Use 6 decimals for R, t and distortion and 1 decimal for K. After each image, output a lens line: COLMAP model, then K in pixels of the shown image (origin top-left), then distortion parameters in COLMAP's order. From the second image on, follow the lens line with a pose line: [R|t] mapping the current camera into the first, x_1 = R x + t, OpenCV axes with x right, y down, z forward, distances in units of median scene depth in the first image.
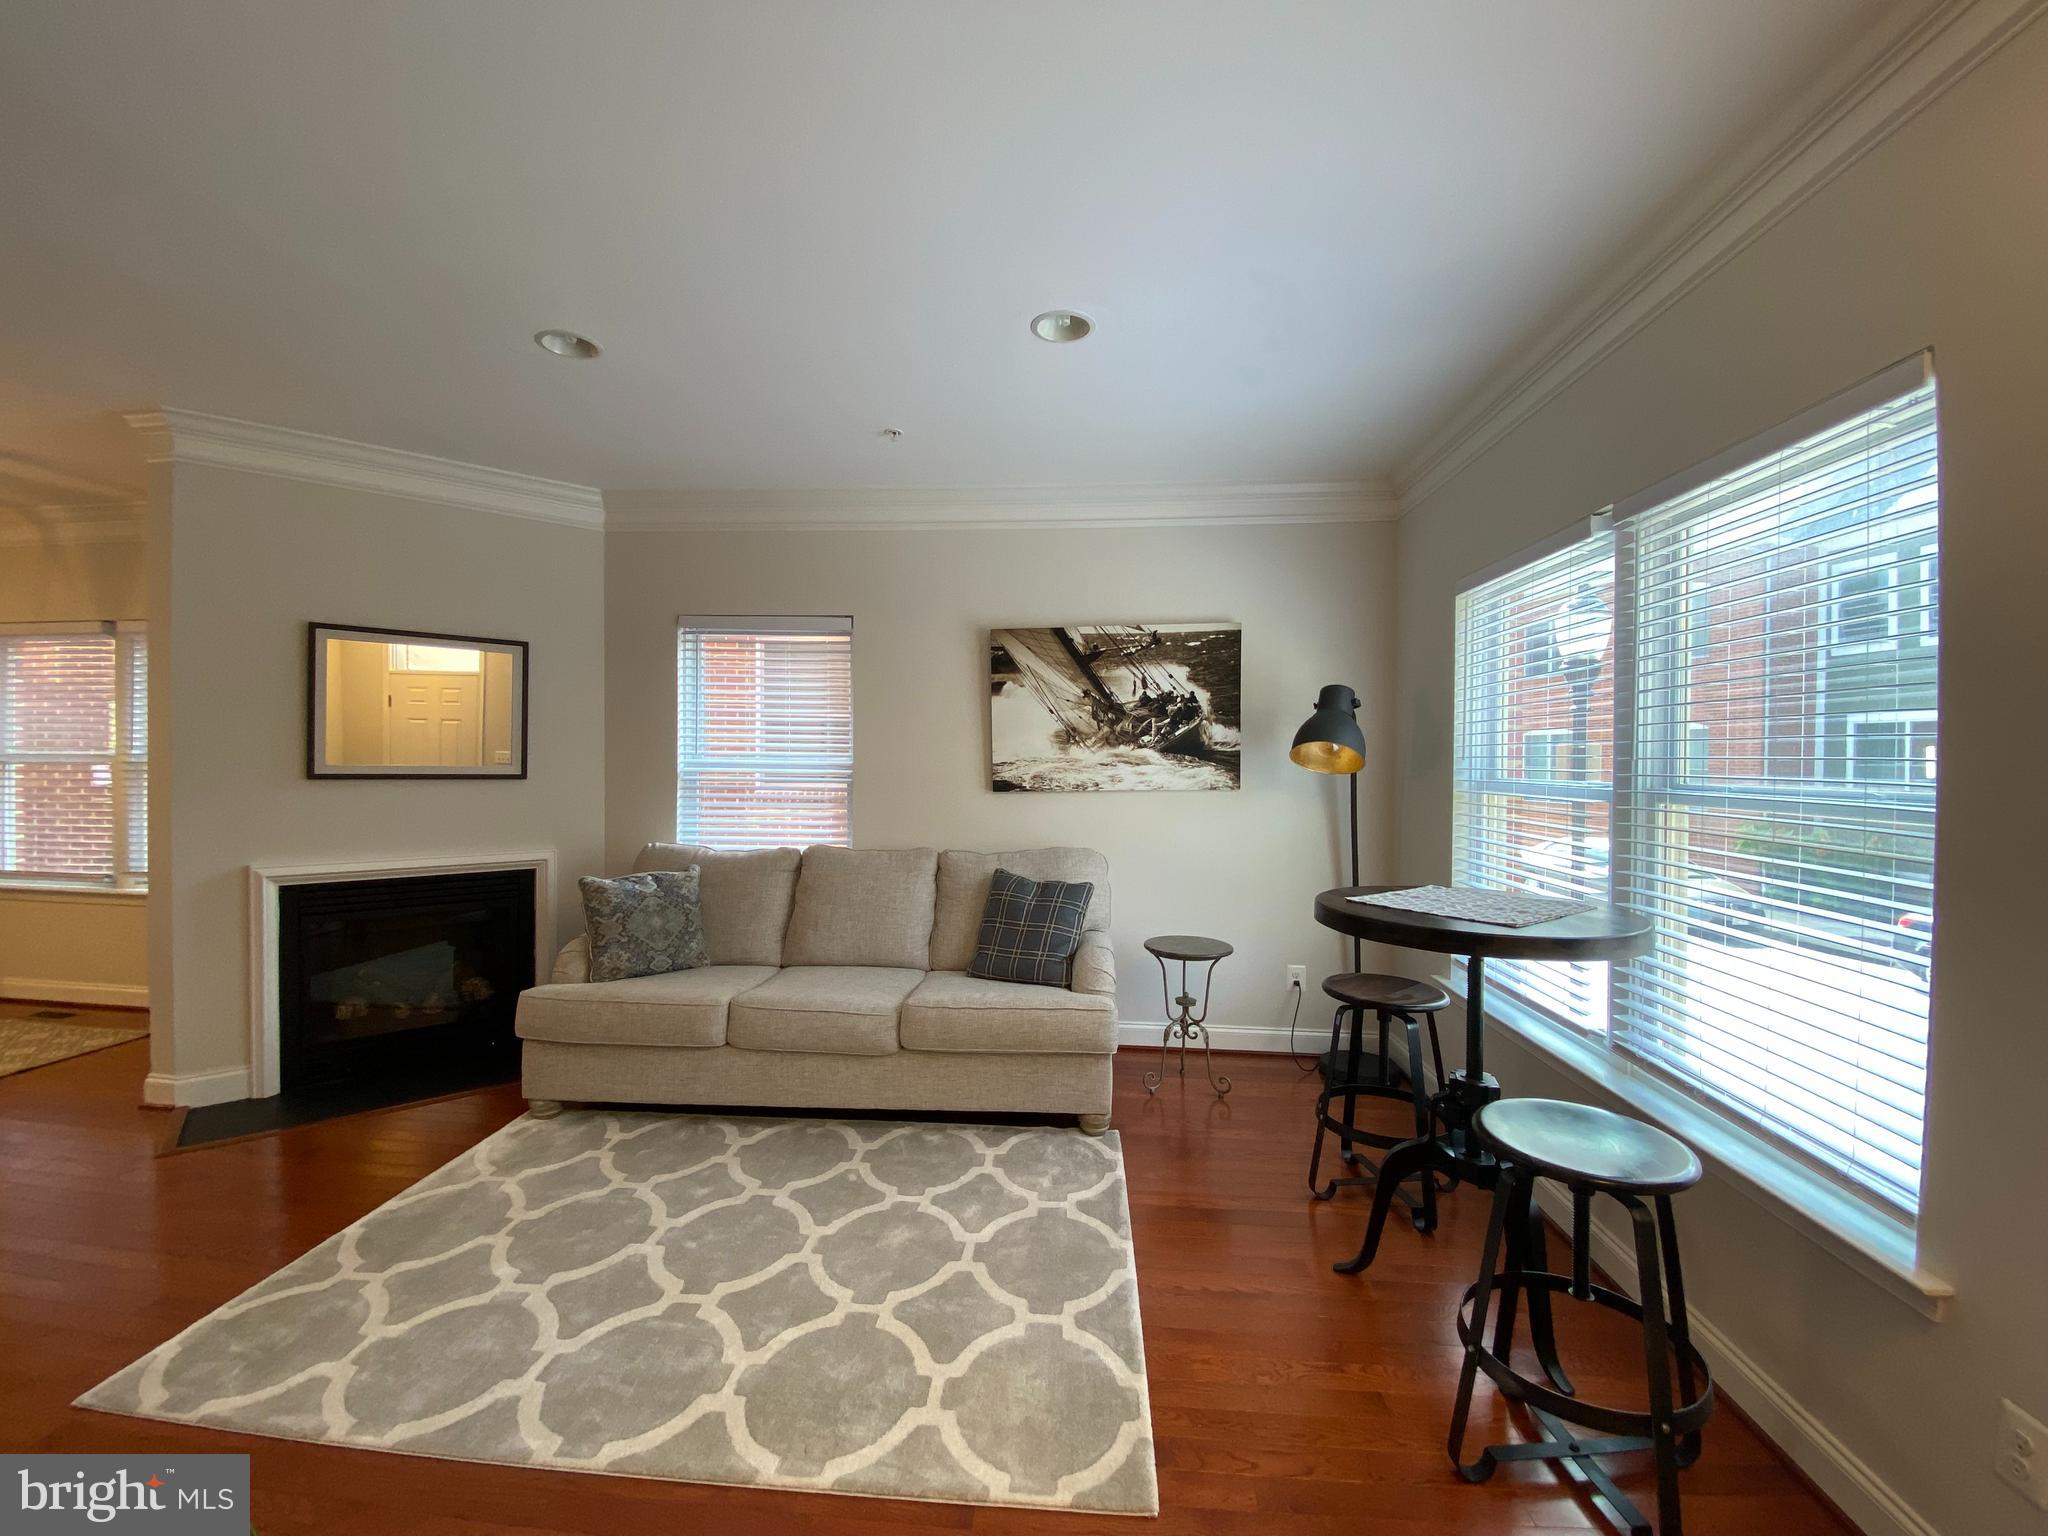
lens RADIAL K [[829.2, 0, 1019.1], [0, 829.2, 760.2], [0, 0, 1]] dist [0.045675, -0.034492]
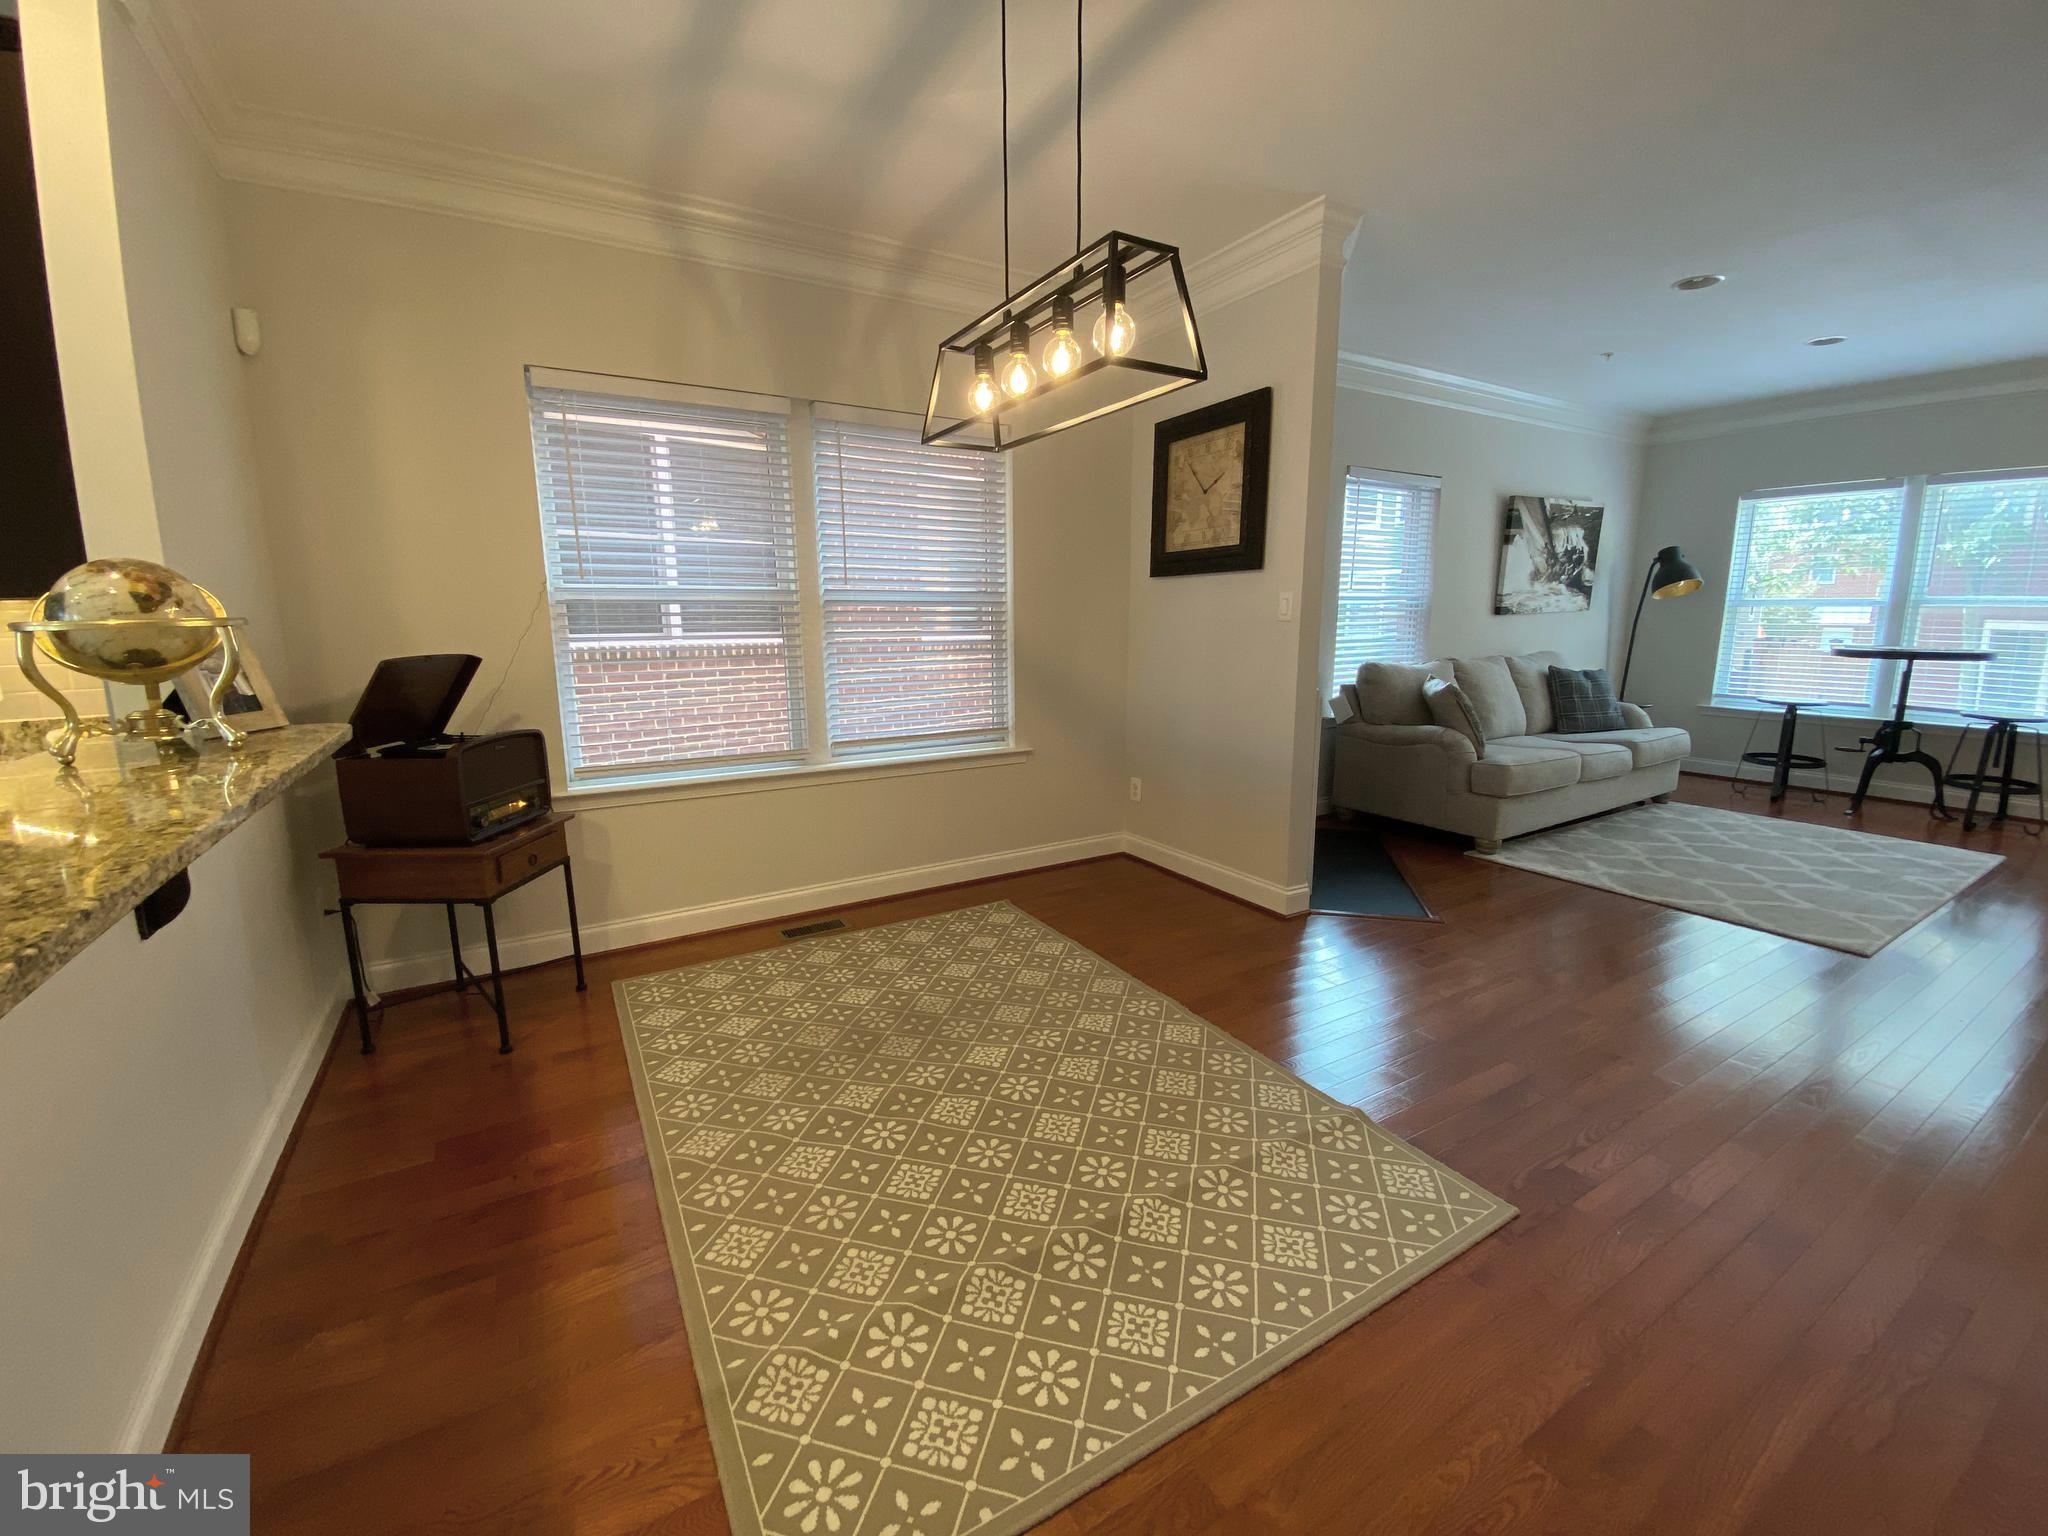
lens RADIAL K [[832.4, 0, 1025.6], [0, 832.4, 764.5], [0, 0, 1]] dist [0.021004, -0.020745]
pose [[0.812600, -0.118840, 0.570578, -2.023774], [0.016276, 0.983236, 0.181609, 0.021998], [-0.582595, -0.138289, 0.800911, 0.380286]]
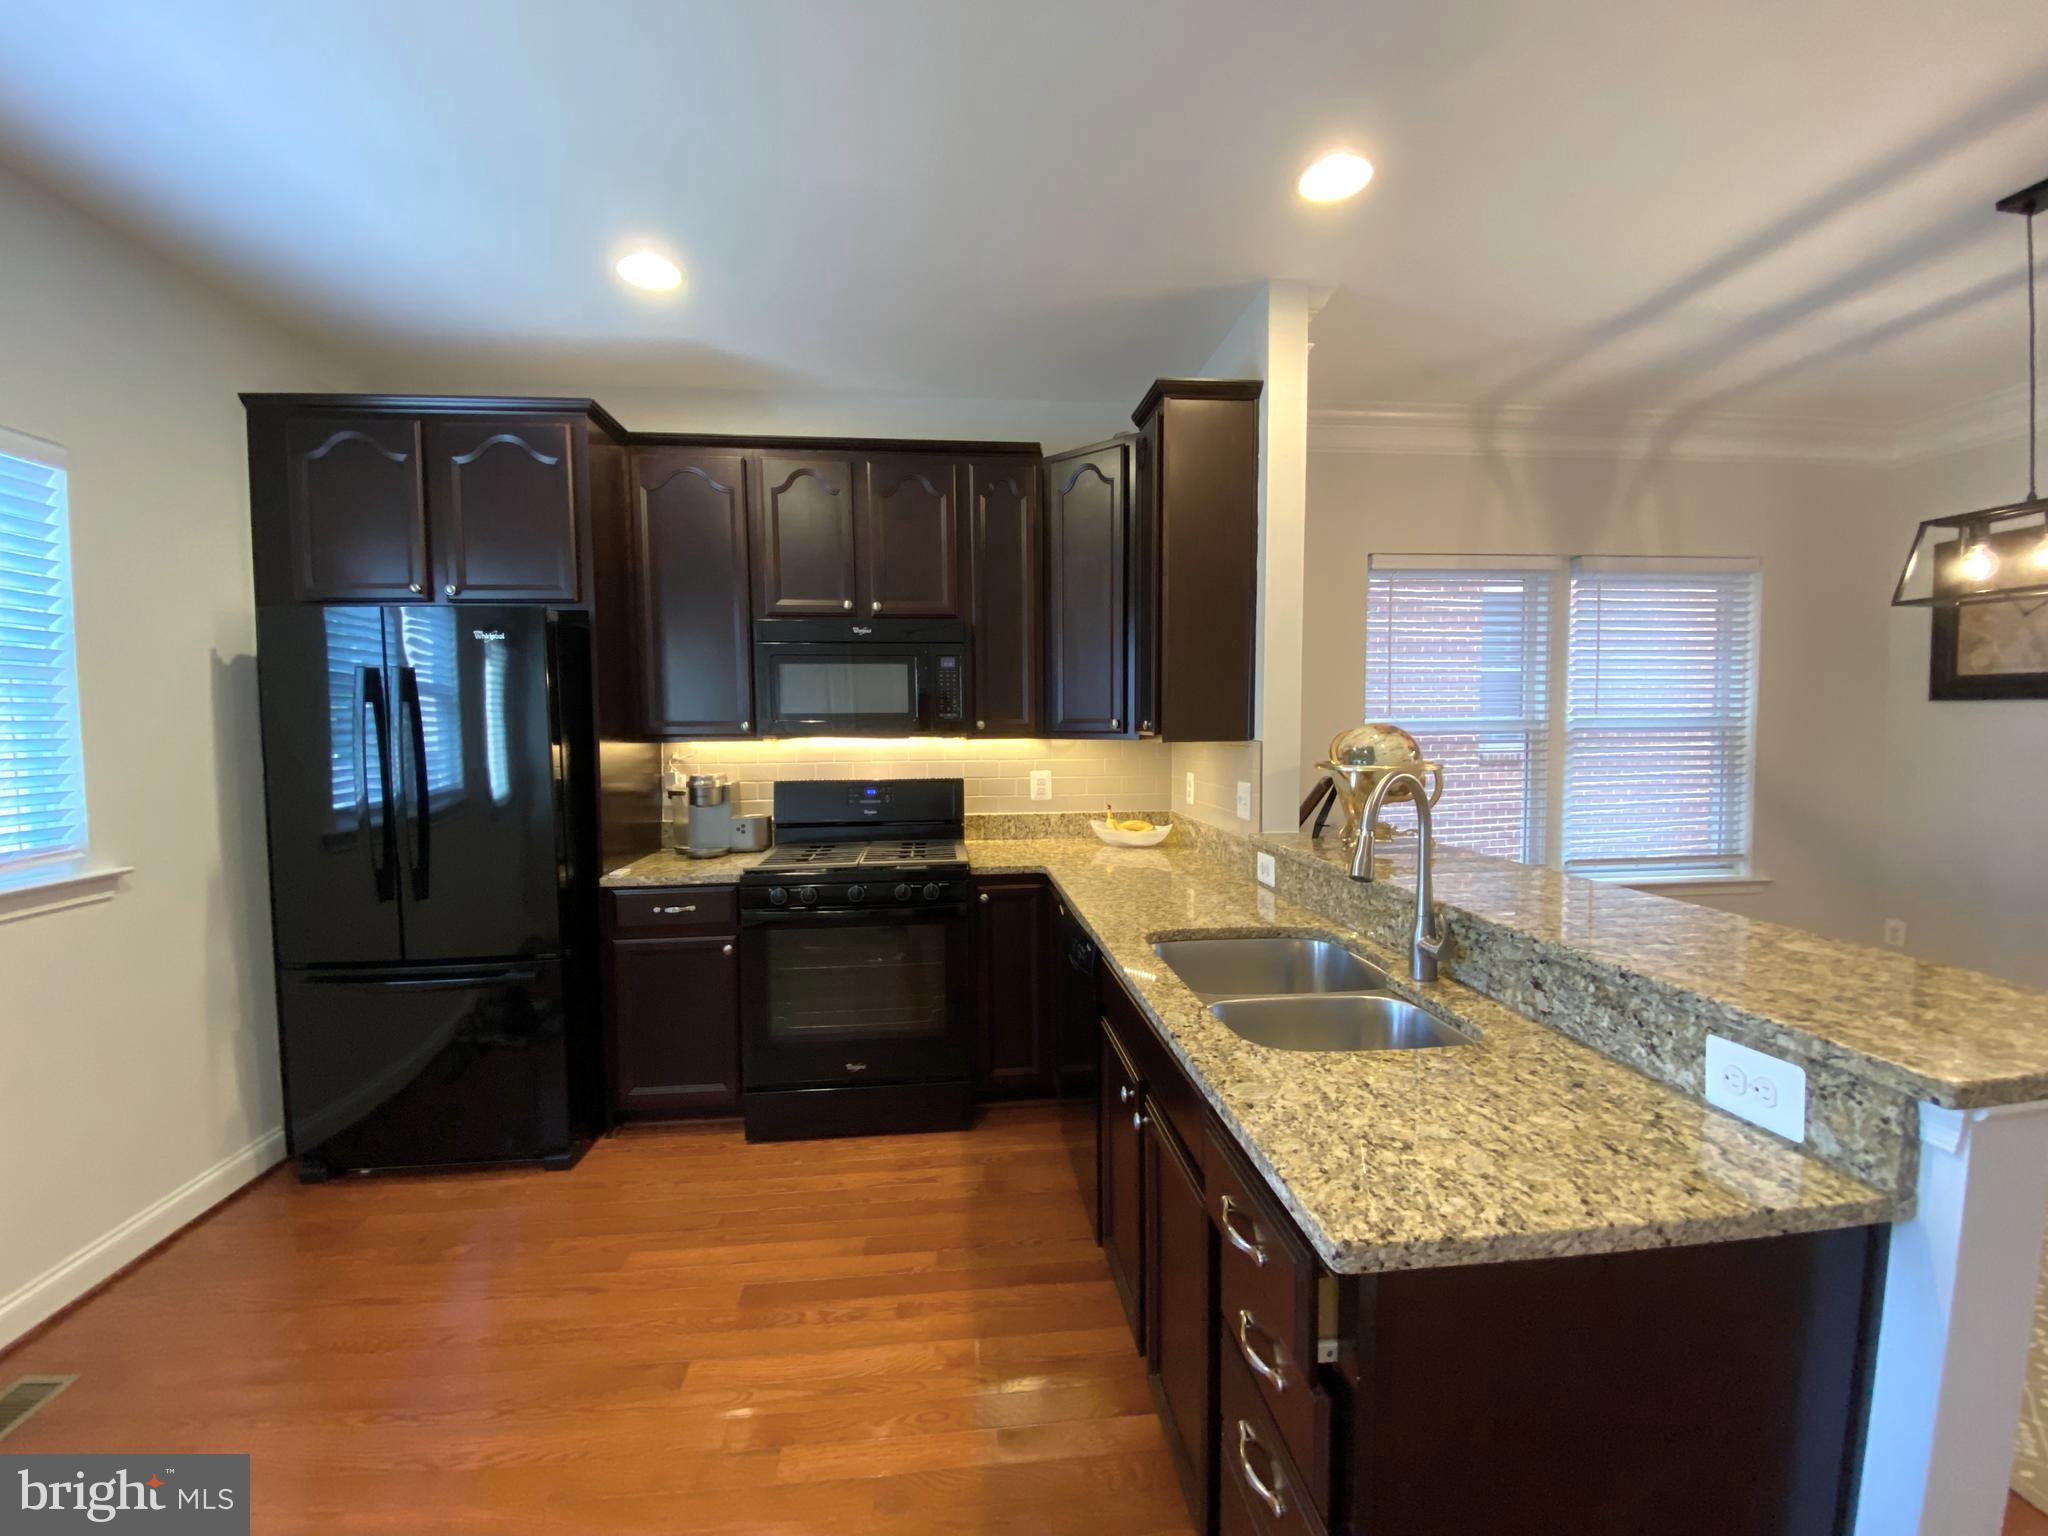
lens RADIAL K [[832.4, 0, 1025.6], [0, 832.4, 764.5], [0, 0, 1]] dist [0.021004, -0.020745]
pose [[0.982387, -0.028857, 0.184616, -2.588949], [0.019633, 0.998475, 0.051602, -0.022346], [-0.185824, -0.047068, 0.981455, 0.411880]]
